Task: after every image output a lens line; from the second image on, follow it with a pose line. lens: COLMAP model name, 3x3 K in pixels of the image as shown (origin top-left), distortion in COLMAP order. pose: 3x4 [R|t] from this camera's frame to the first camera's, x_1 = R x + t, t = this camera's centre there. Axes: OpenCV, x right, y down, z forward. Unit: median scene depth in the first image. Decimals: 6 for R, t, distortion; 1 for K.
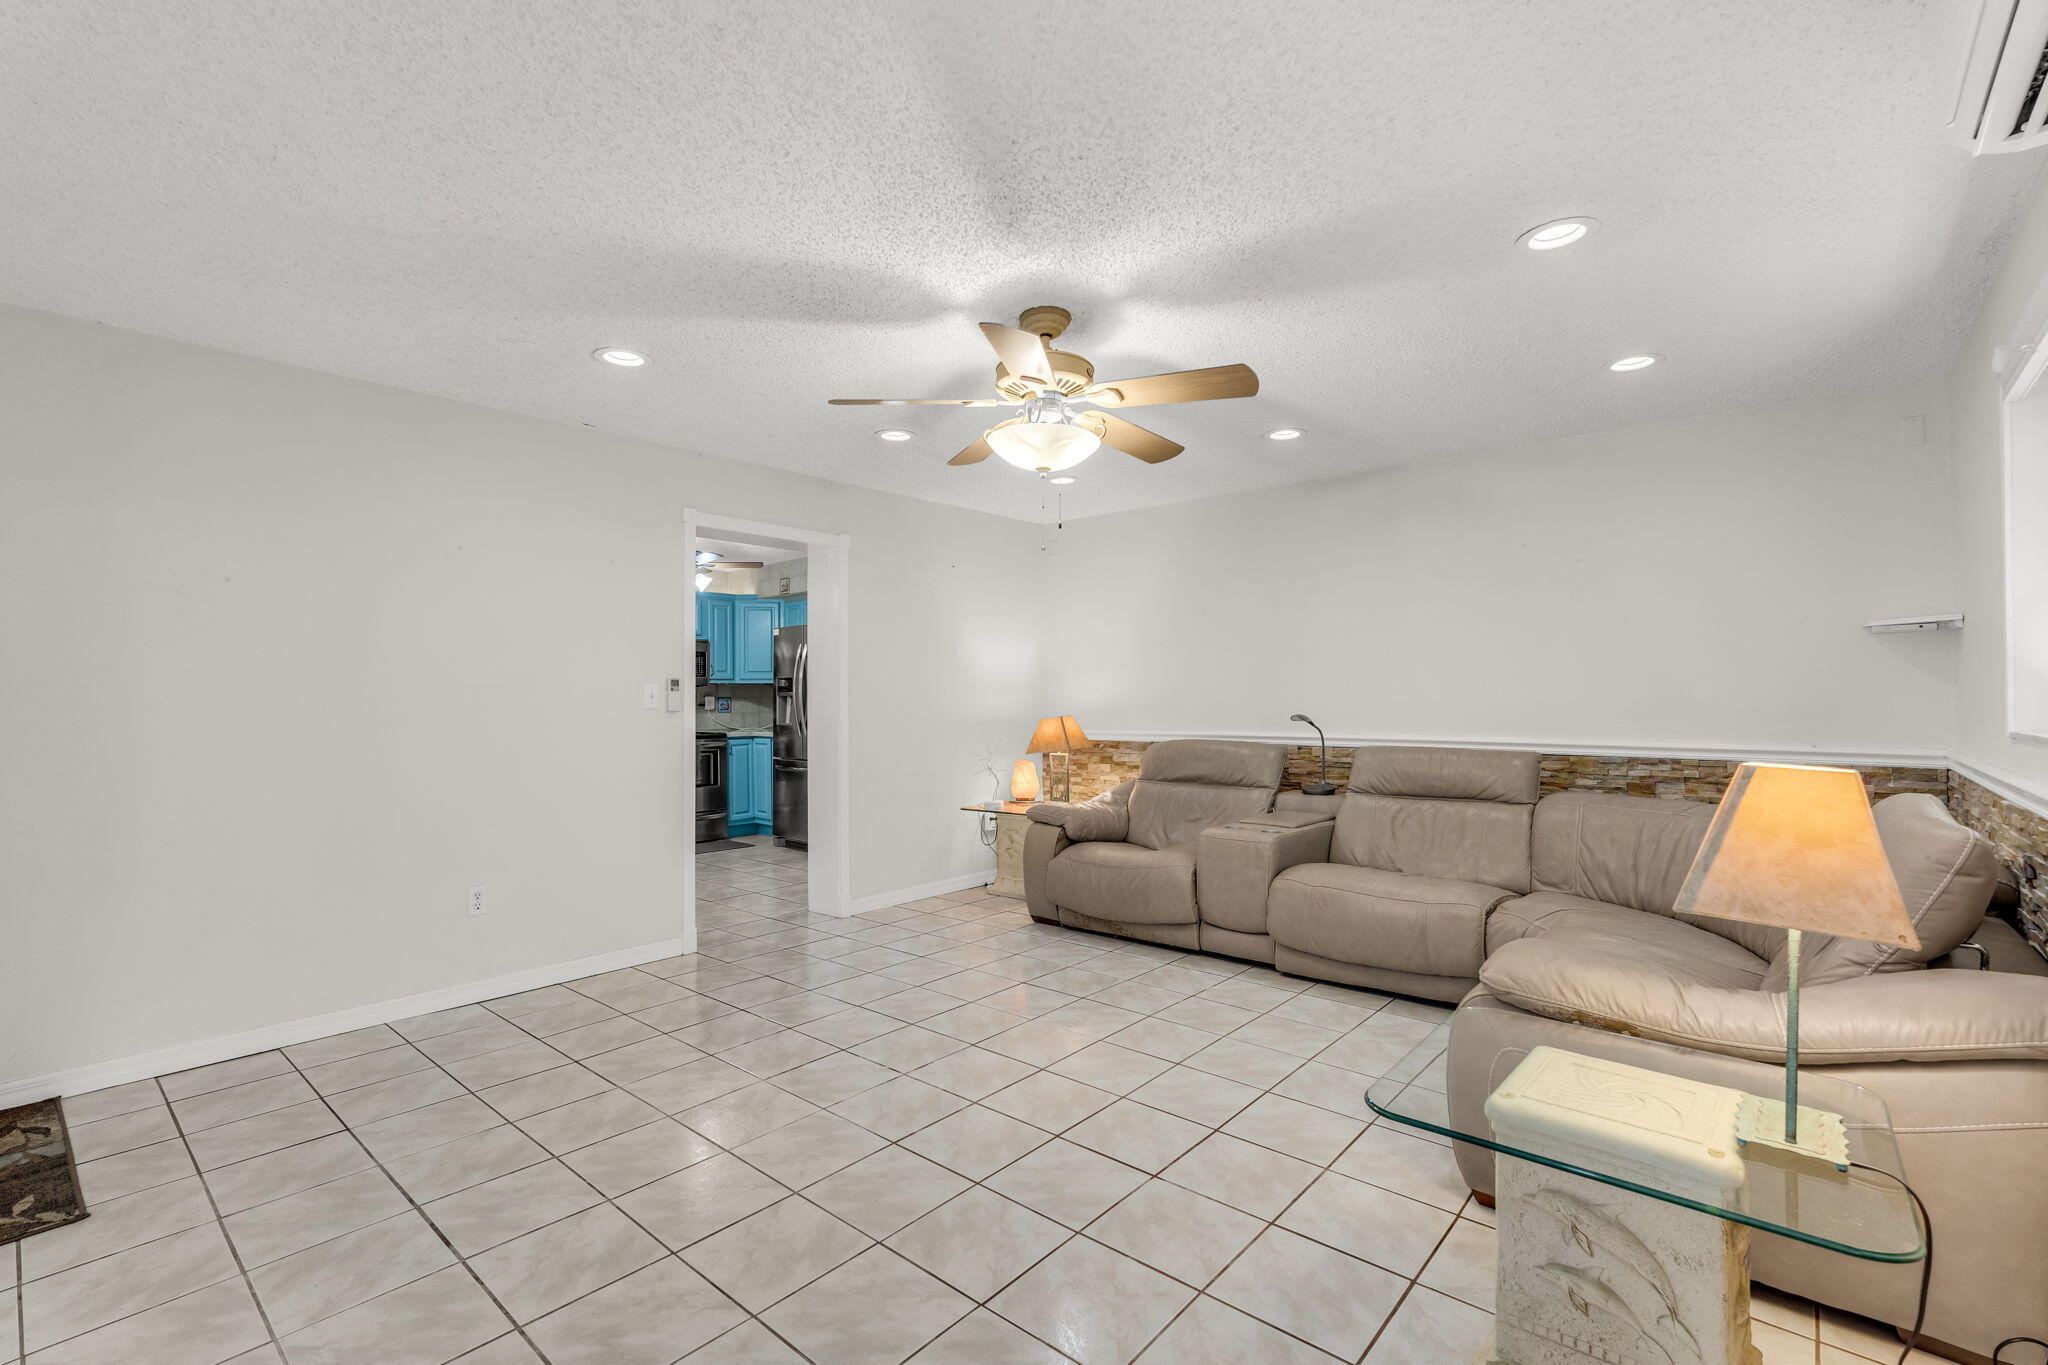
lens RADIAL K [[901.8, 0, 1030.3], [0, 901.8, 698.6], [0, 0, 1]] dist [0.000422, 0.000398]
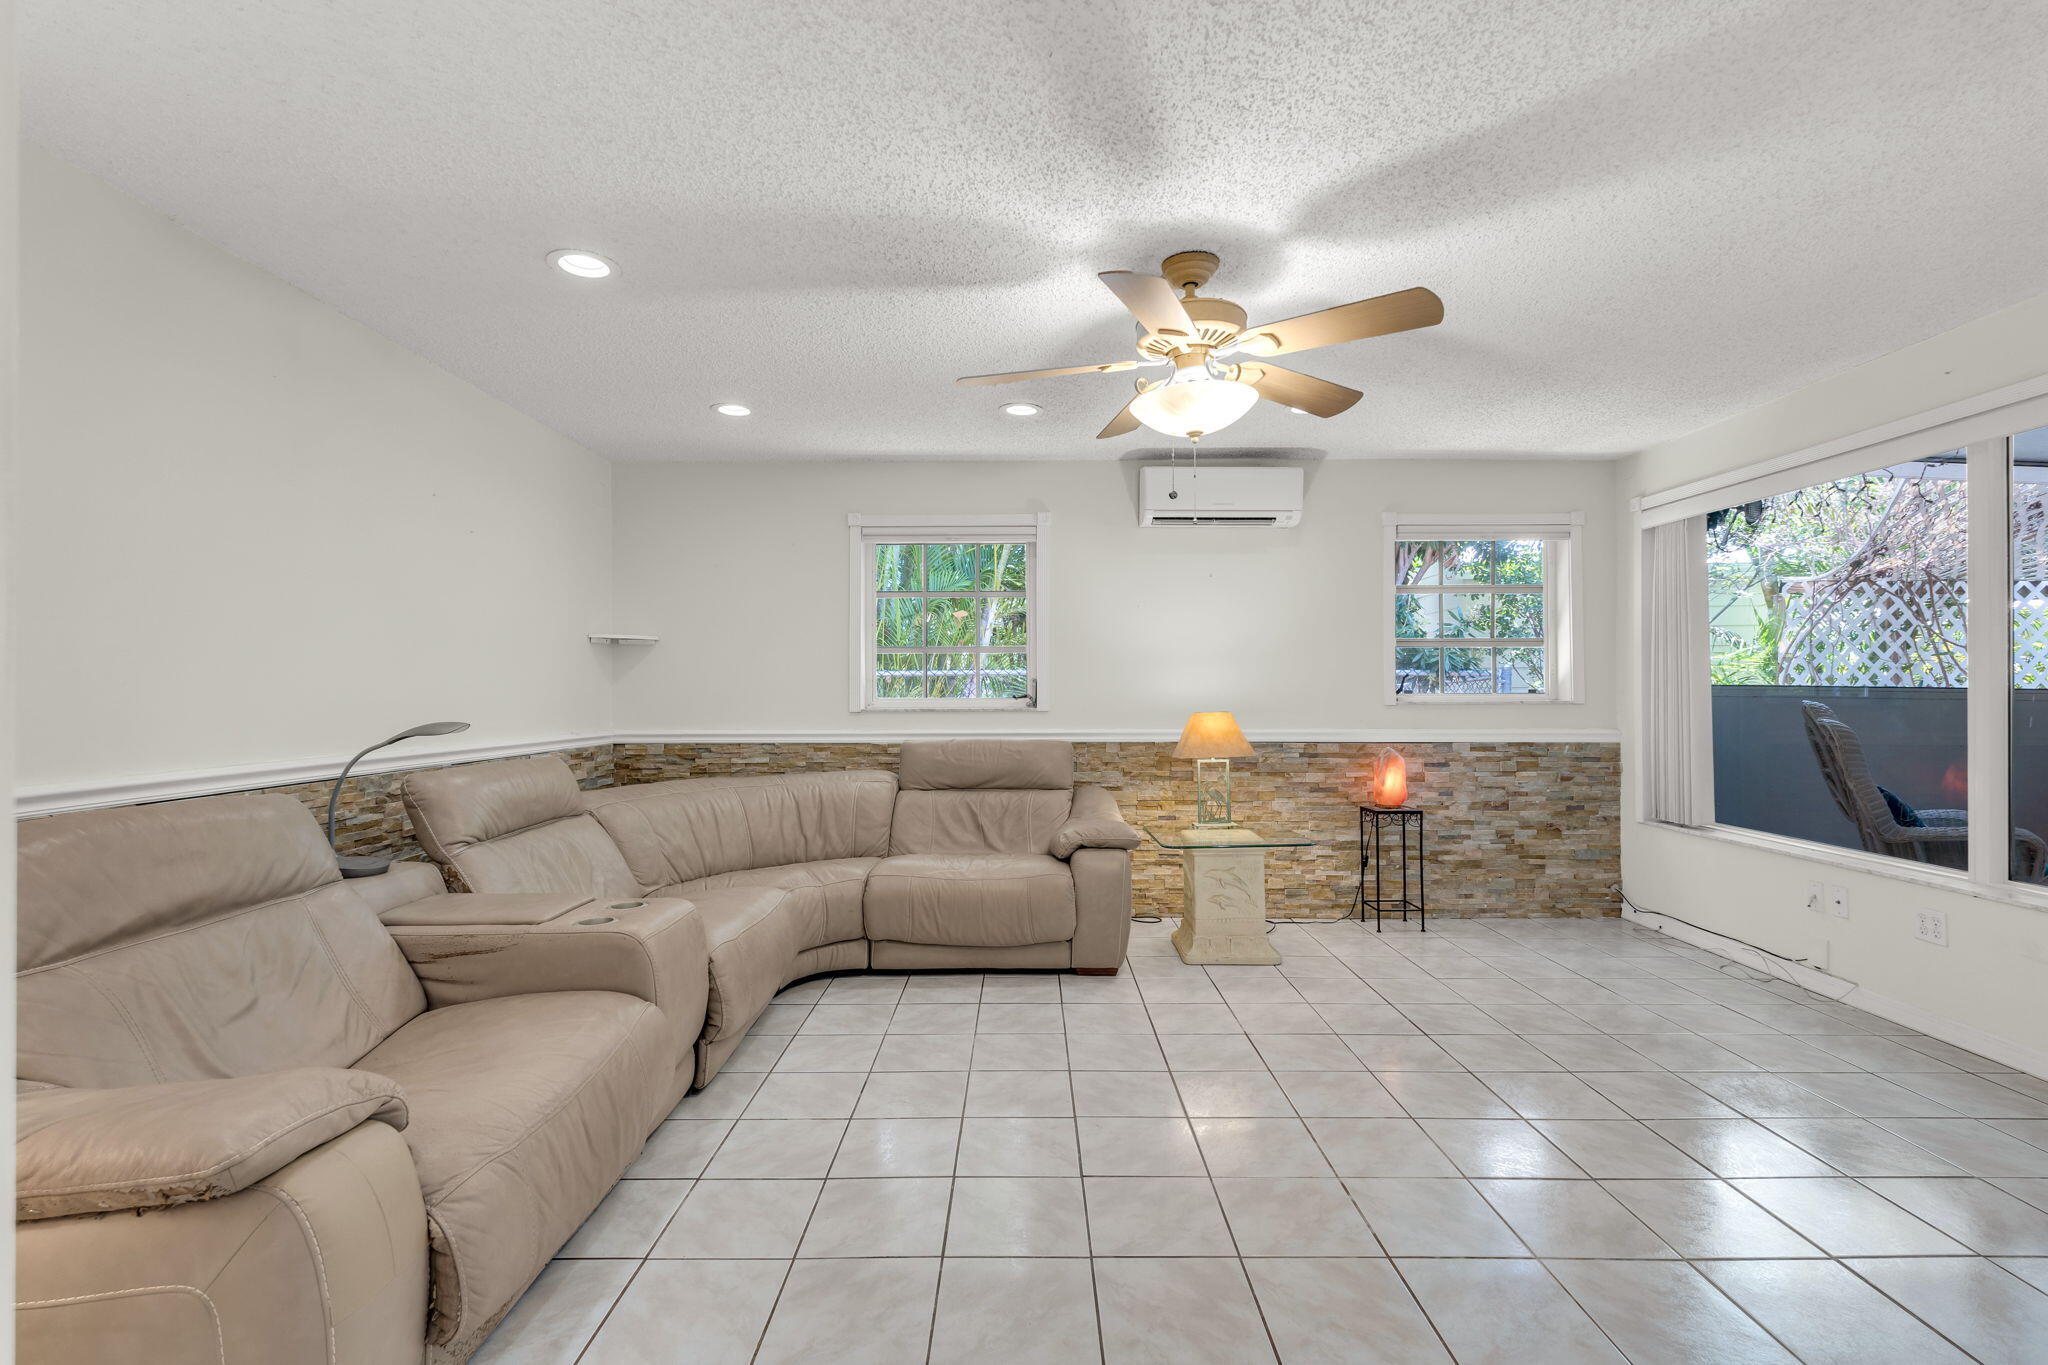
lens RADIAL K [[910.1, 0, 1026.2], [0, 910.1, 686.8], [0, 0, 1]] dist [0.000864, -0.000399]
pose [[-0.653251, 0.007777, 0.757101, -0.477856], [0.000186, 0.999949, -0.010111, 0.003255], [-0.757141, -0.006465, -0.653219, 1.465647]]
